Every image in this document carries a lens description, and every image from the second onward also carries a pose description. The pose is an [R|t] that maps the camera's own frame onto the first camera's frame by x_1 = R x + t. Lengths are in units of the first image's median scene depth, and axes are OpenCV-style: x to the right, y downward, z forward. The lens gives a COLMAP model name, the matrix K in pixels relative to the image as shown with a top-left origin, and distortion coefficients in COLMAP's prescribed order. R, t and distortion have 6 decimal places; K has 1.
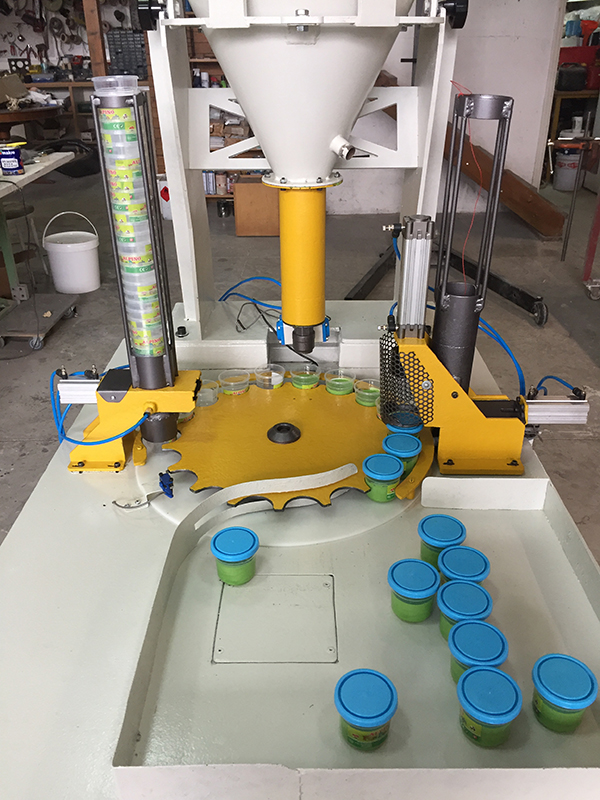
lens RADIAL K [[685.0, 0, 301.8], [0, 685.0, 401.8], [0, 0, 1]] dist [0.016027, -0.038135]
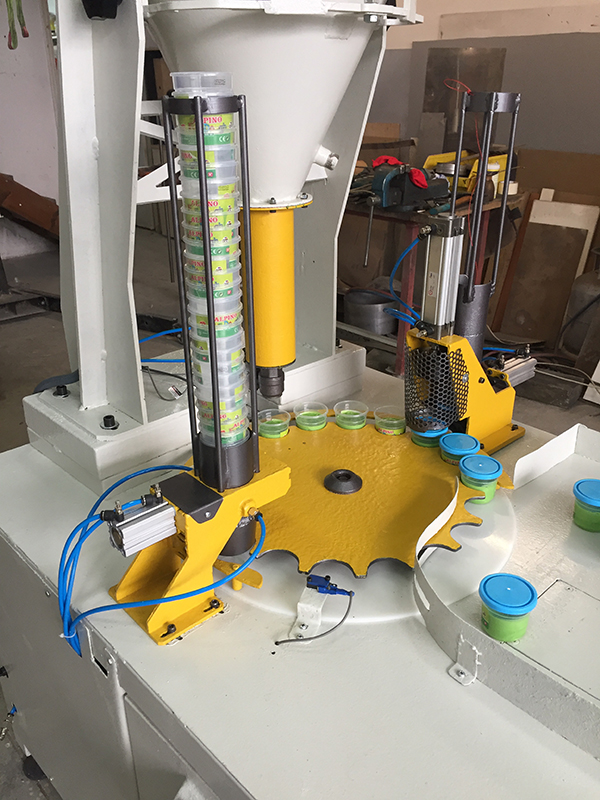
lens RADIAL K [[685.0, 0, 296.9], [0, 685.0, 398.8], [0, 0, 1]] dist [0.016027, -0.038135]
pose [[0.731826, -0.291242, 0.616124, -0.619459], [0.326636, 0.943371, 0.057957, -0.133335], [-0.598114, 0.158834, 0.785514, 0.359081]]
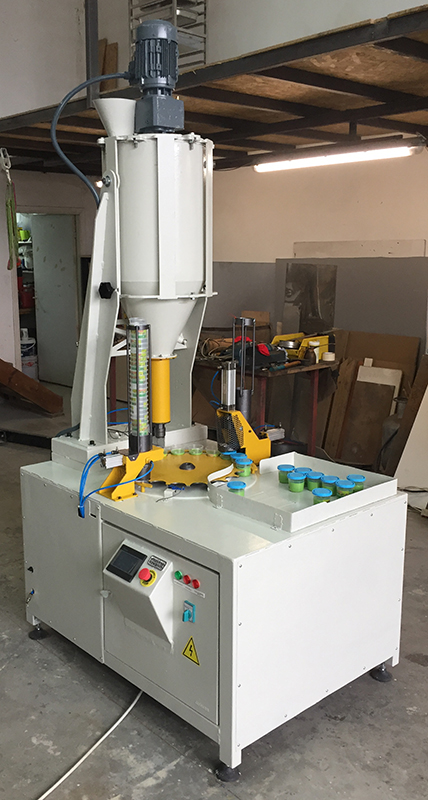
lens RADIAL K [[766.2, 0, 213.6], [0, 766.2, 401.8], [0, 0, 1]] dist [0.000386, 0.000000]
pose [[0.733933, -0.126463, 0.667346, -1.646689], [0.317733, 0.932308, -0.172762, 0.317539], [-0.600324, 0.338833, 0.724433, -0.905843]]
